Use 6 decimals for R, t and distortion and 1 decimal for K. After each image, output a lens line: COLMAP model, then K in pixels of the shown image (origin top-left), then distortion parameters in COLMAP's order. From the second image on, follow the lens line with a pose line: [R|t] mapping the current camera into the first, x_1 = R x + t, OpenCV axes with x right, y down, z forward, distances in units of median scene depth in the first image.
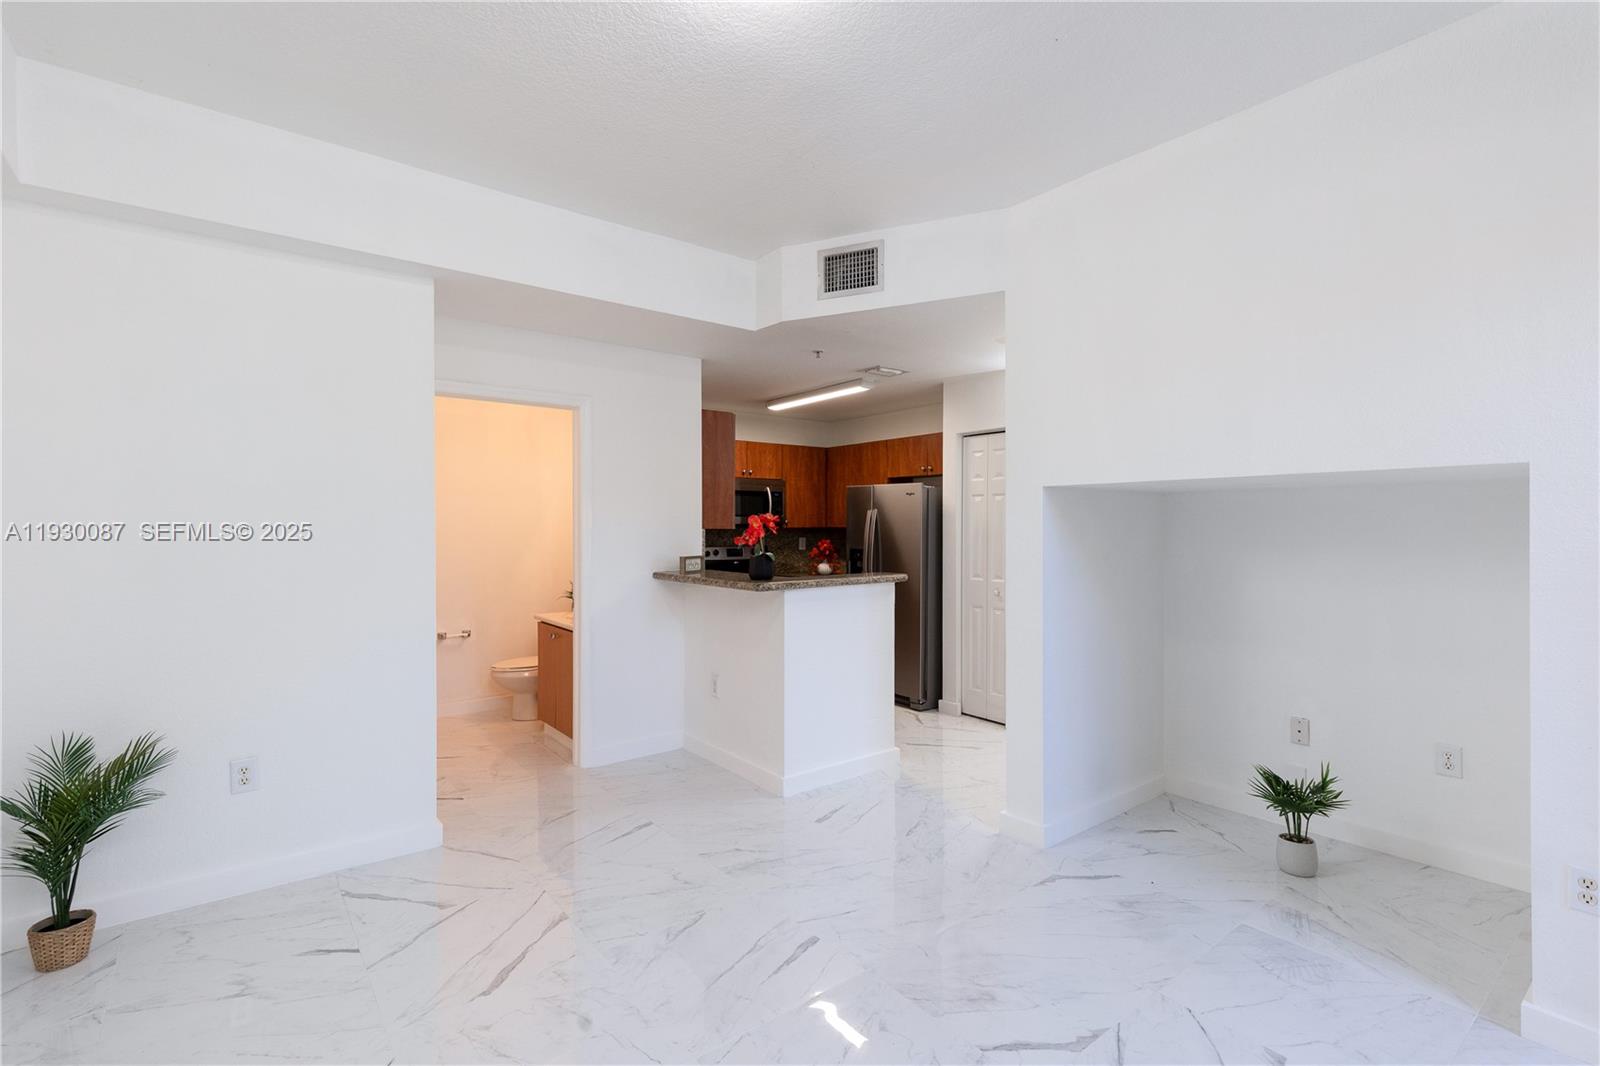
lens RADIAL K [[746.7, 0, 800.0], [0, 746.7, 533.0], [0, 0, 1]] dist [0.000982, 0.000001]
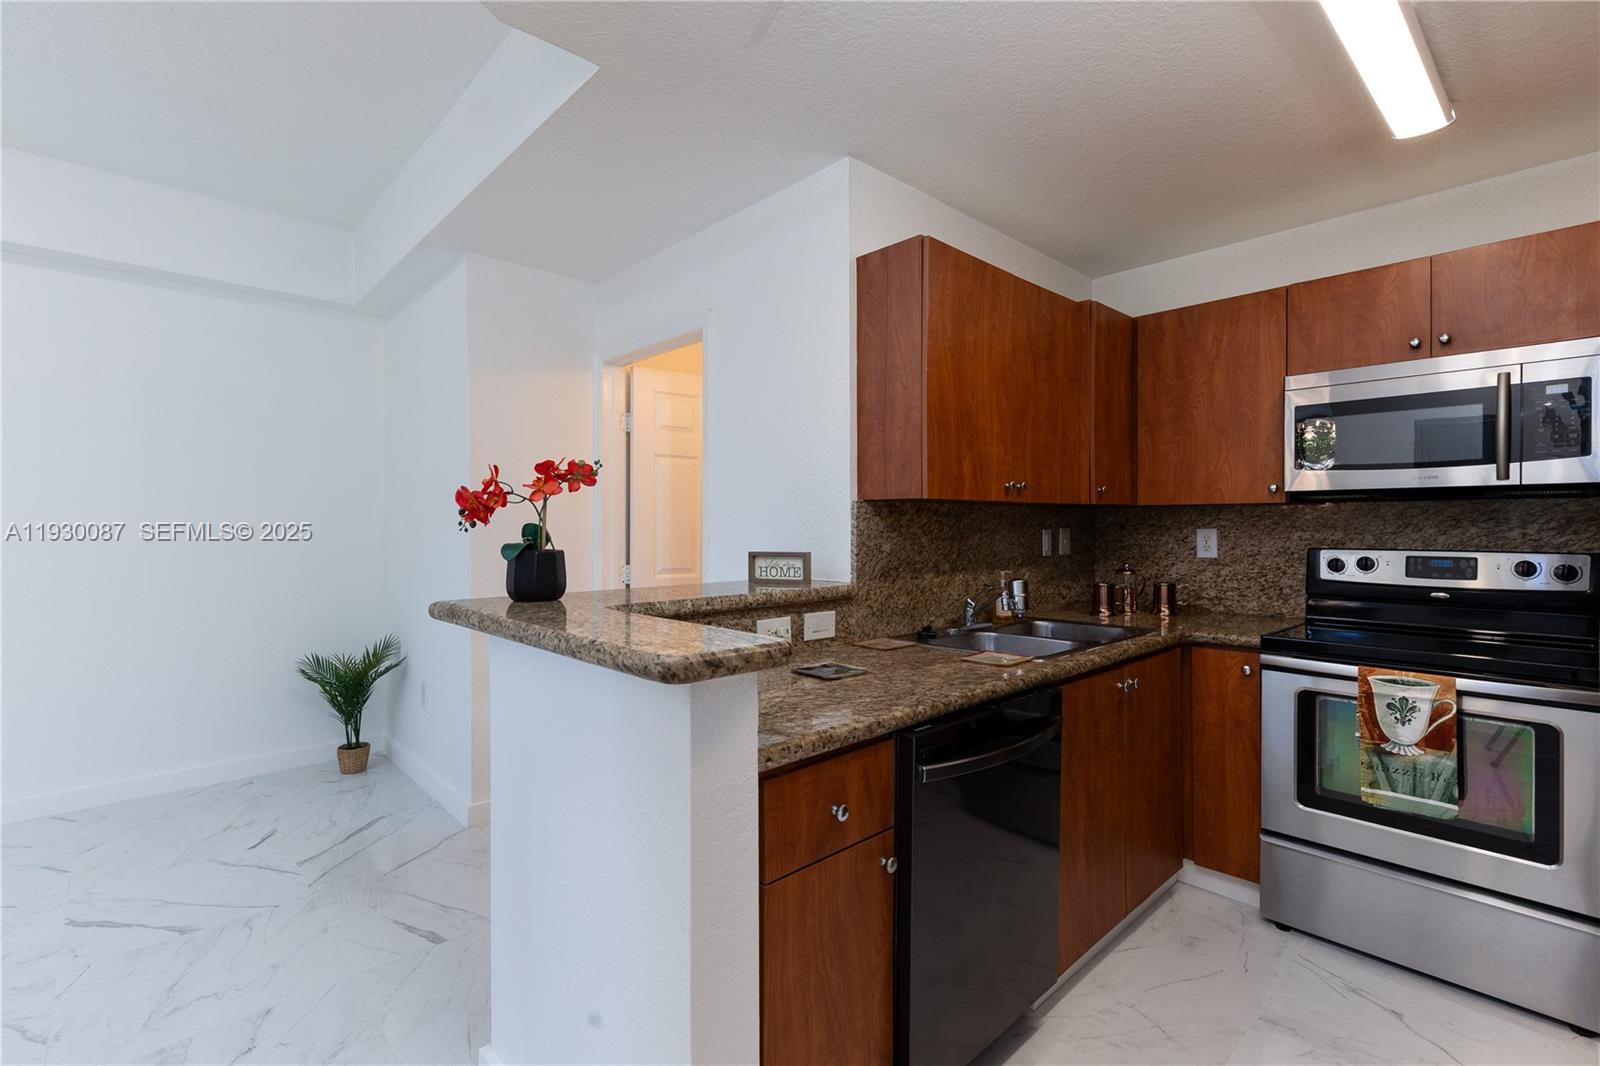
lens RADIAL K [[711.2, 0, 800.0], [0, 711.2, 533.0], [0, 0, 1]] dist [-0.000327, -0.000224]
pose [[0.091529, 0.012081, -0.995729, 0.325041], [-0.007910, 0.999904, 0.011404, 0.010860], [0.995771, 0.006832, 0.091616, 0.900520]]
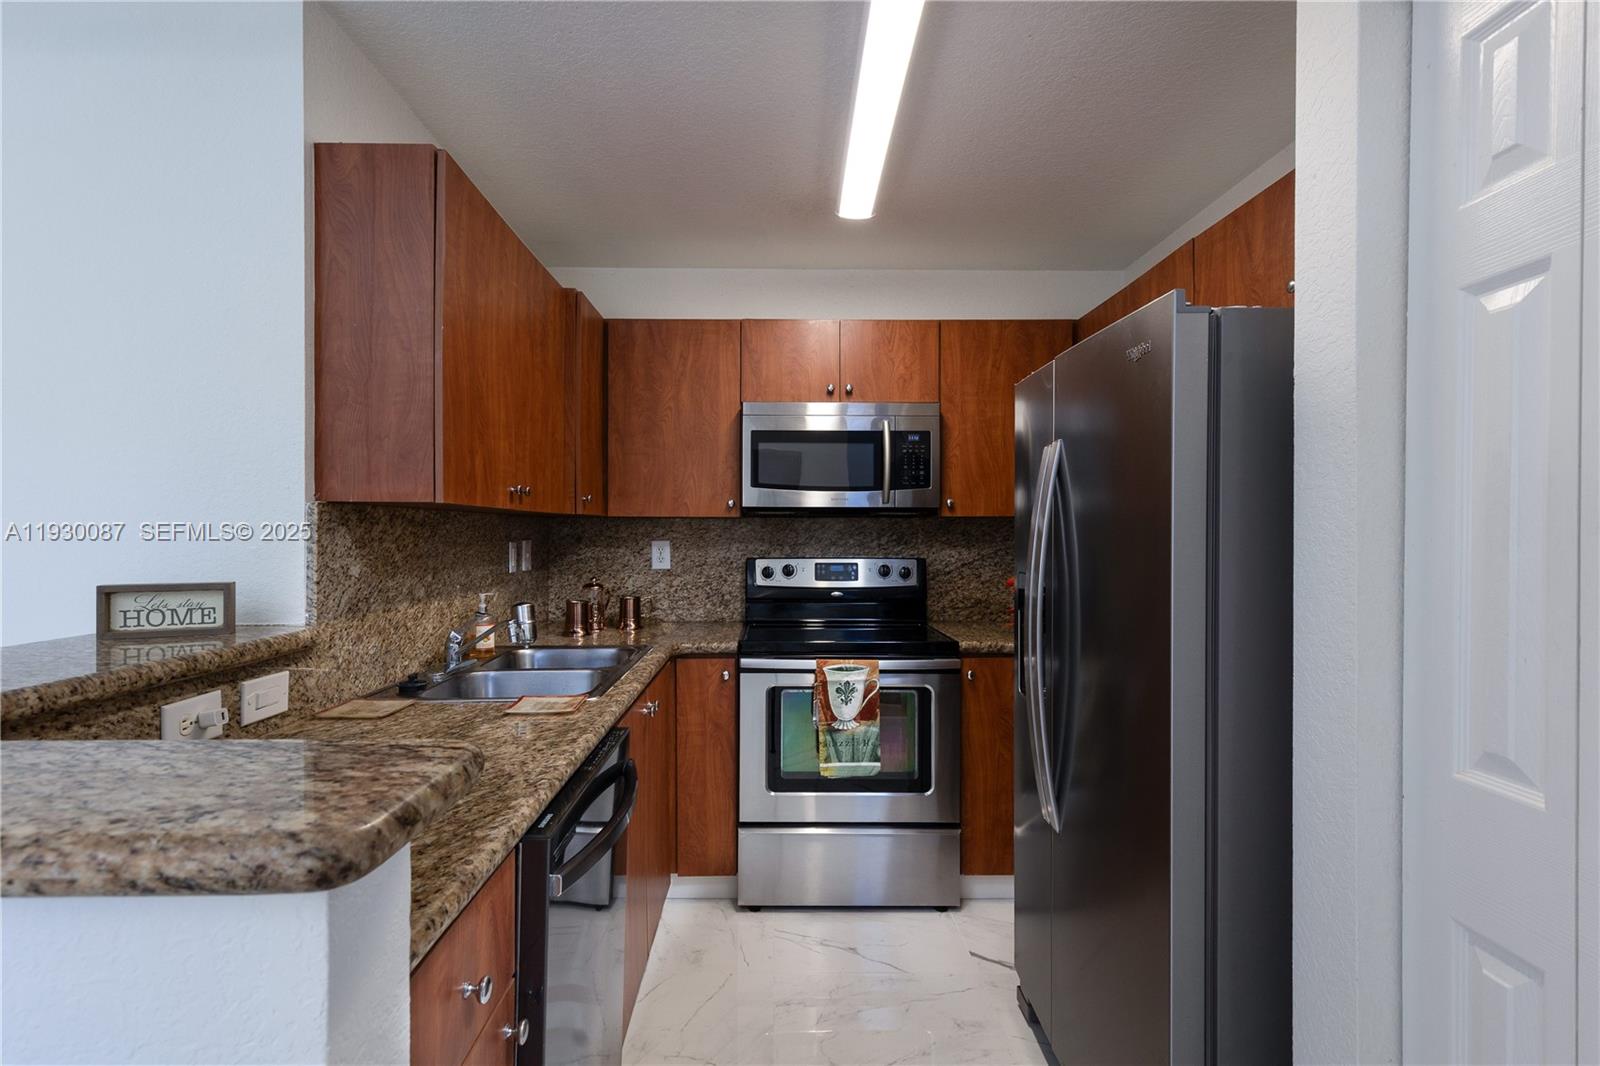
lens RADIAL K [[756.6, 0, 781.1], [0, 756.6, 535.5], [0, 0, 1]] dist [0.004913, -0.000228]
pose [[0.793199, 0.002792, -0.608956, 0.232686], [-0.007664, 0.999956, -0.005398, 0.009574], [0.608915, 0.008949, 0.793185, 0.840641]]
